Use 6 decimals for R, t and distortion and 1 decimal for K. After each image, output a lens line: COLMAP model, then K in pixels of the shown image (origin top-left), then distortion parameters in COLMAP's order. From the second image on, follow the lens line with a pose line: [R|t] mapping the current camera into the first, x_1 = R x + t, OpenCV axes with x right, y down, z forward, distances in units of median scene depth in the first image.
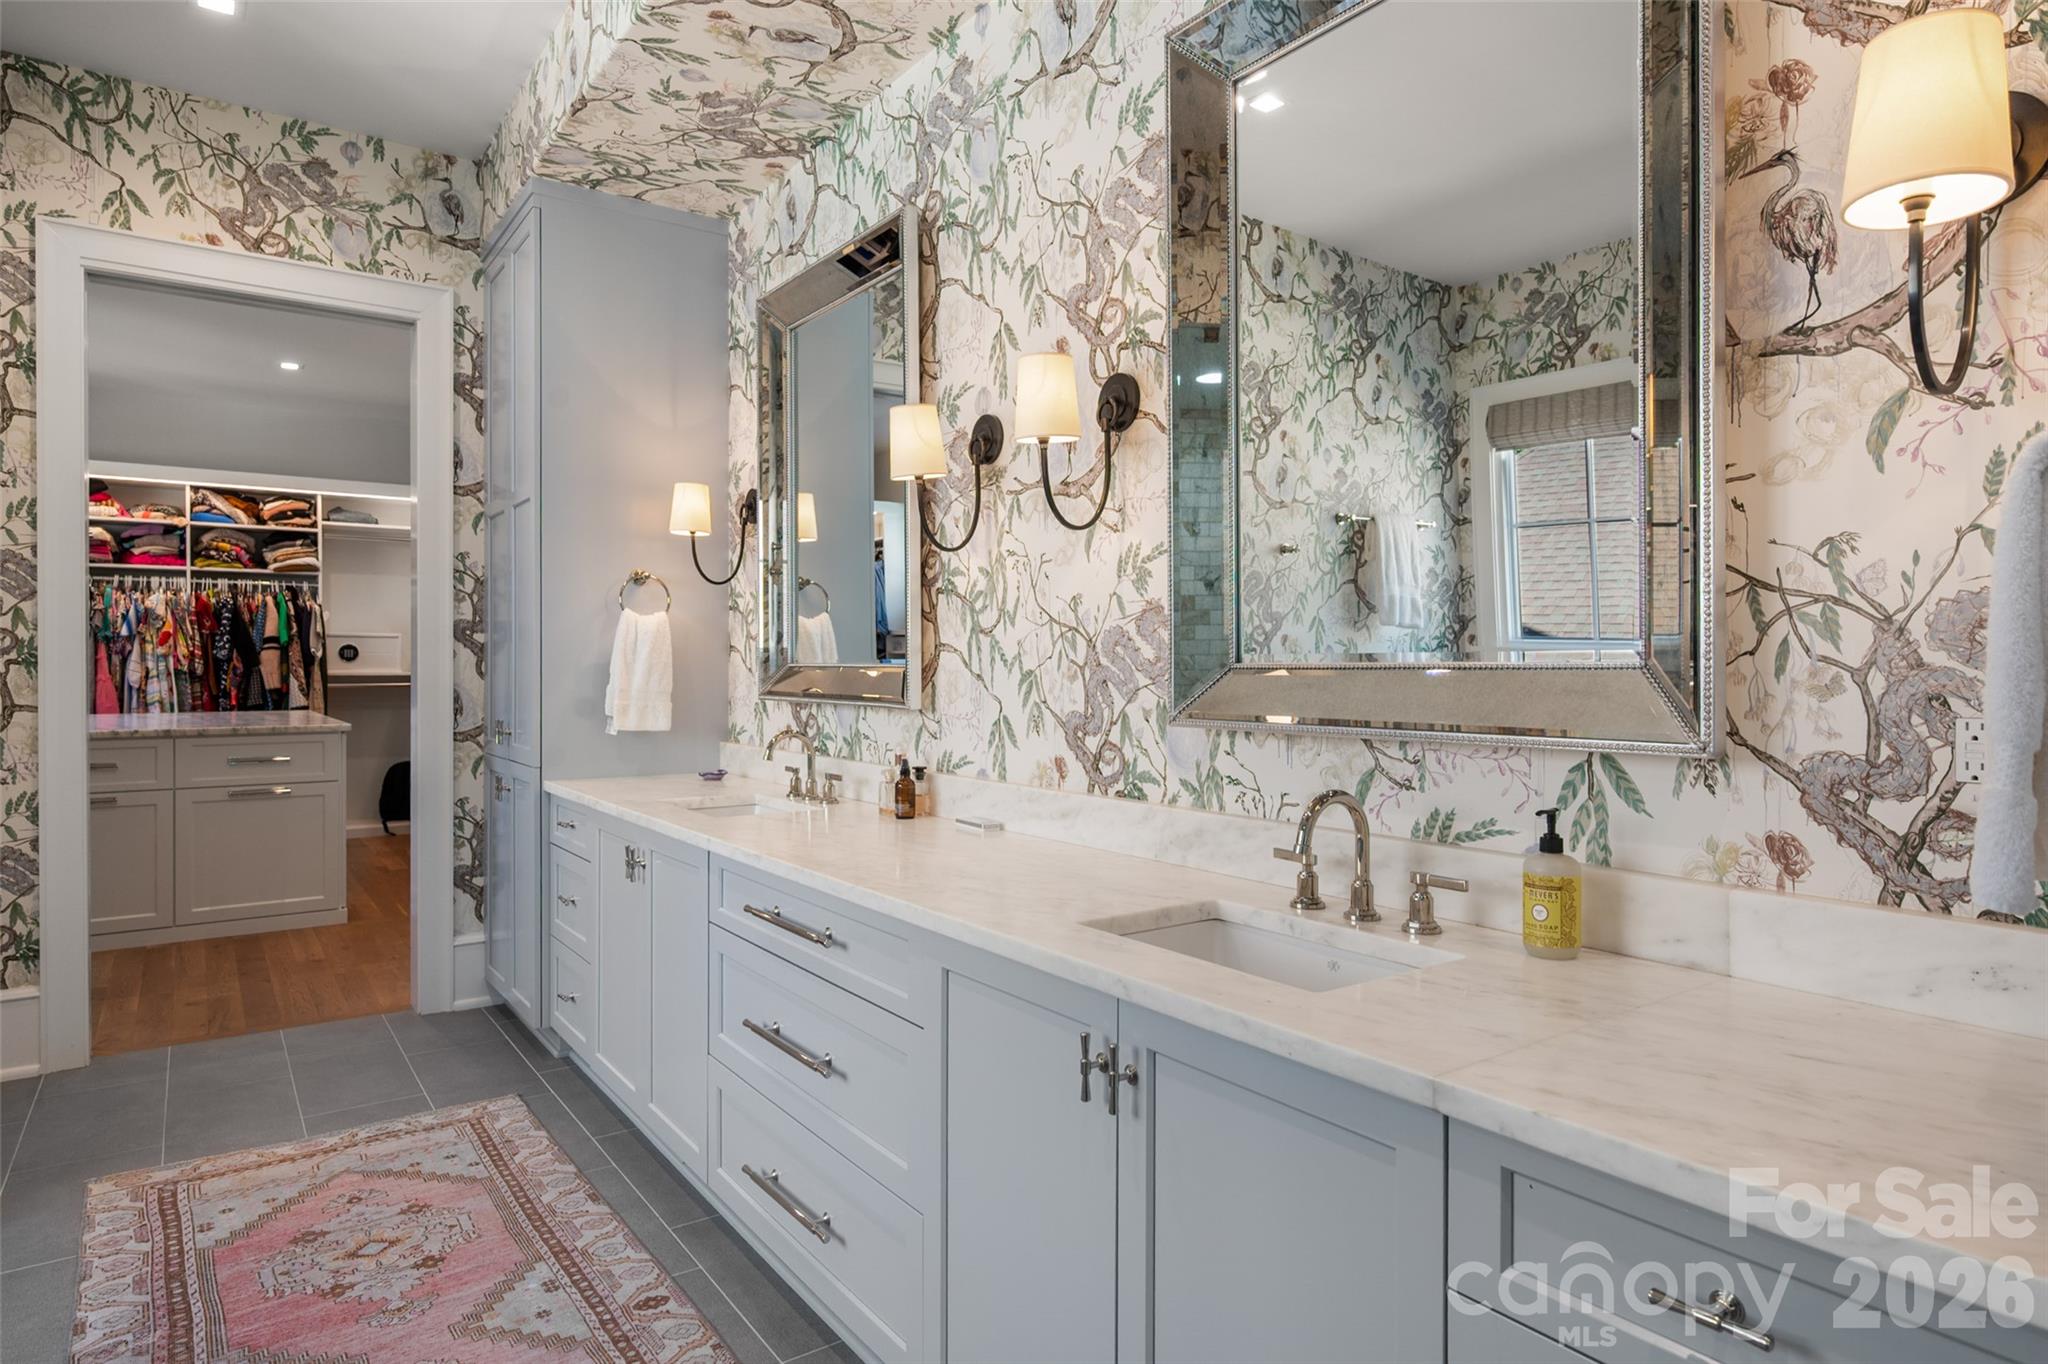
lens RADIAL K [[1182.6, 0, 1042.6], [0, 1182.6, 658.3], [0, 0, 1]] dist [-0.000948, -0.001084]
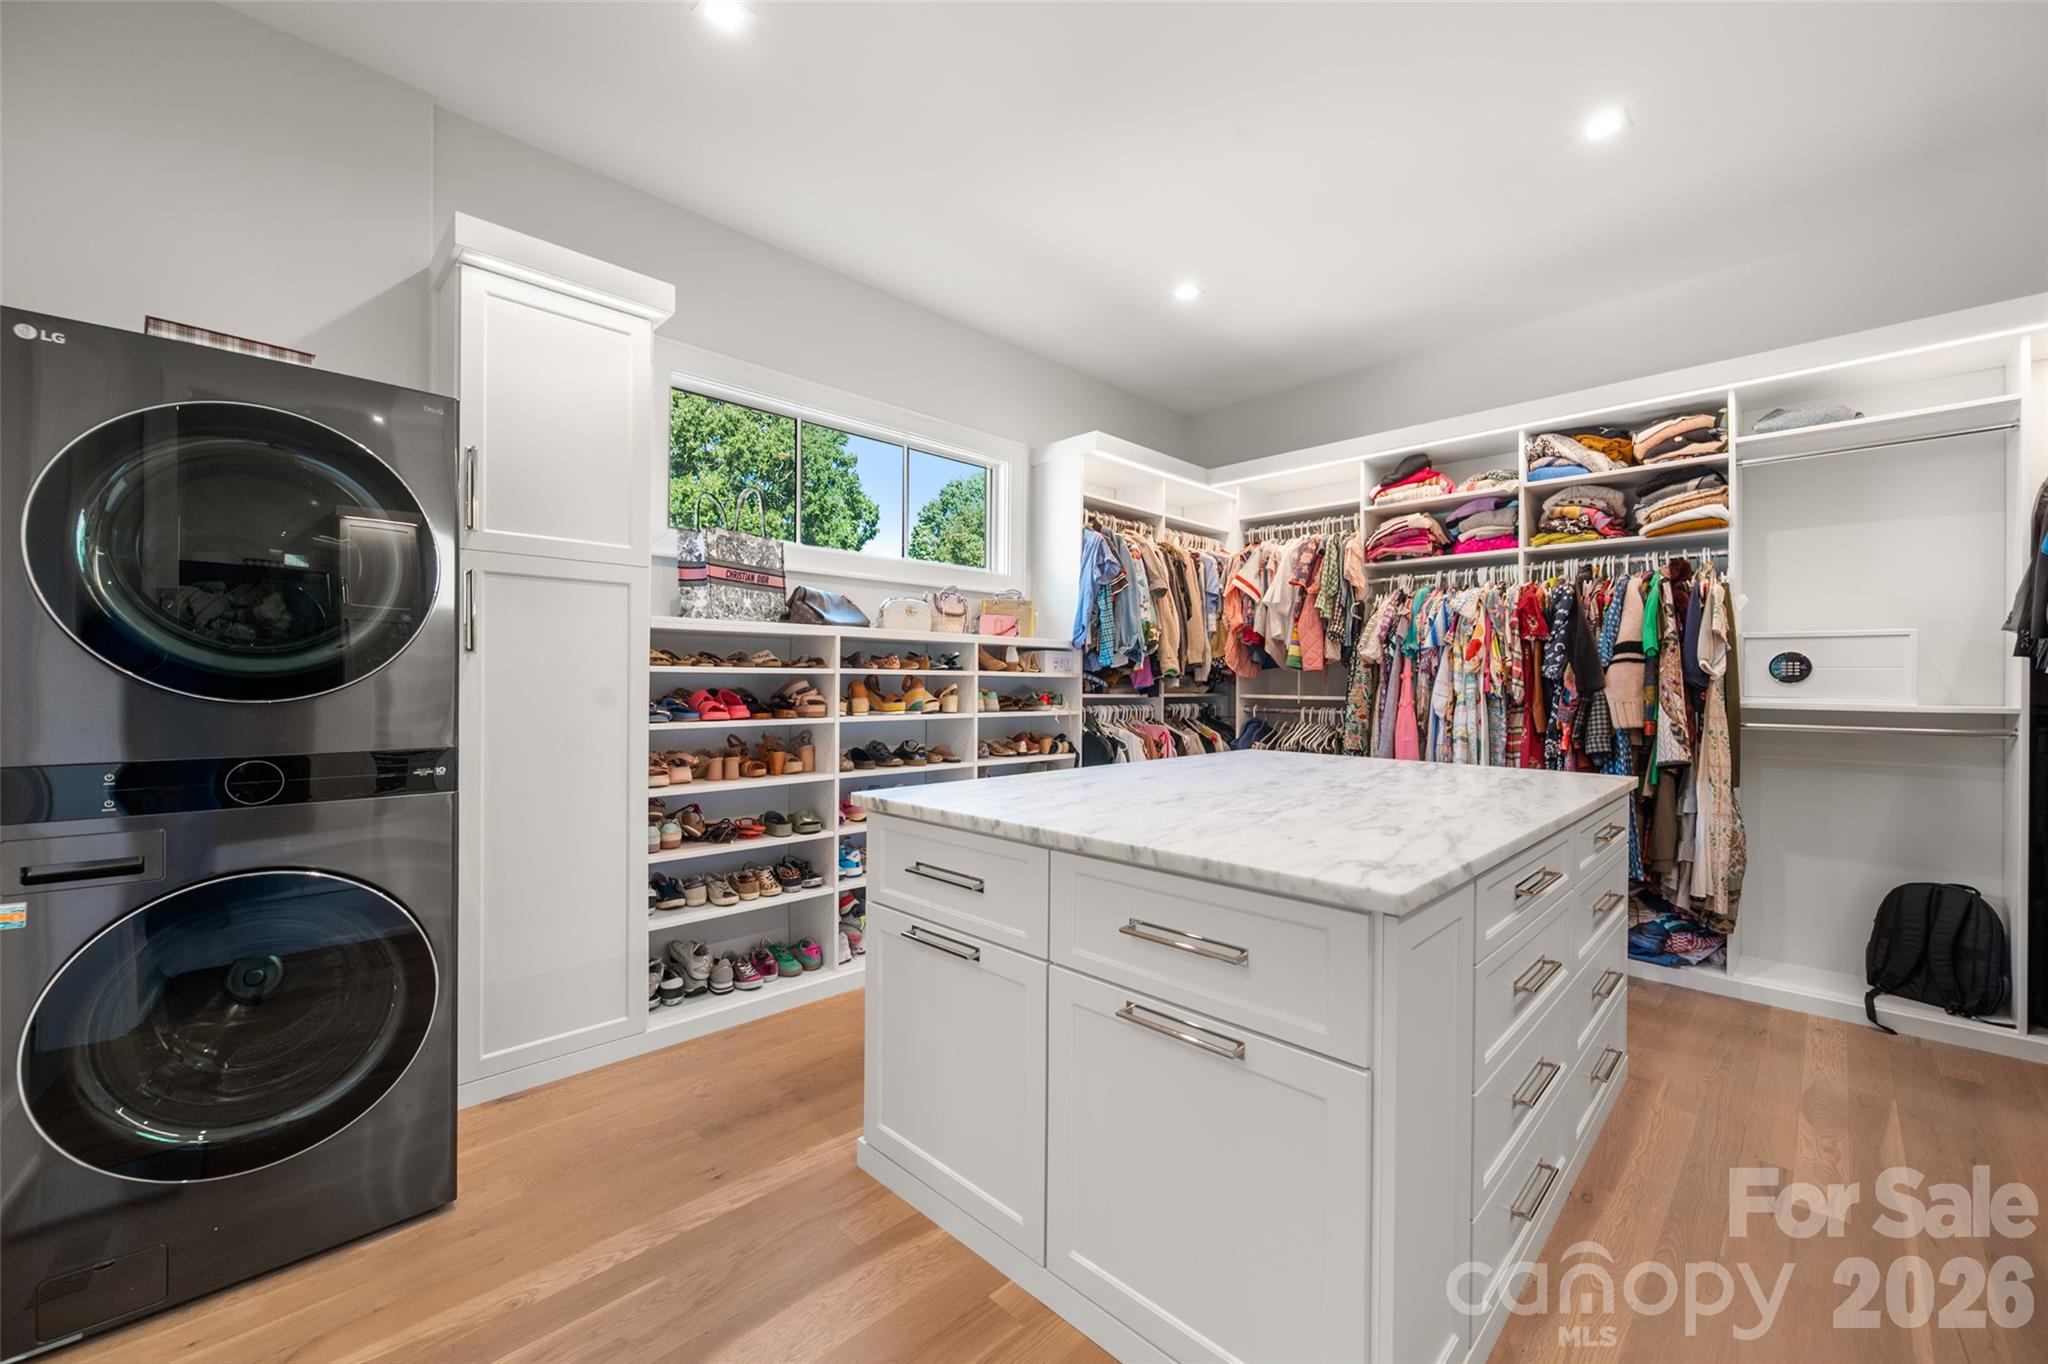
lens RADIAL K [[810.2, 0, 1024.4], [0, 810.2, 690.0], [0, 0, 1]] dist [-0.000419, -0.000094]
pose [[0.153259, 0.011863, -0.988115, -0.288774], [-0.002711, 0.999929, 0.011585, 0.002434], [0.988182, 0.000903, 0.153280, 0.631507]]
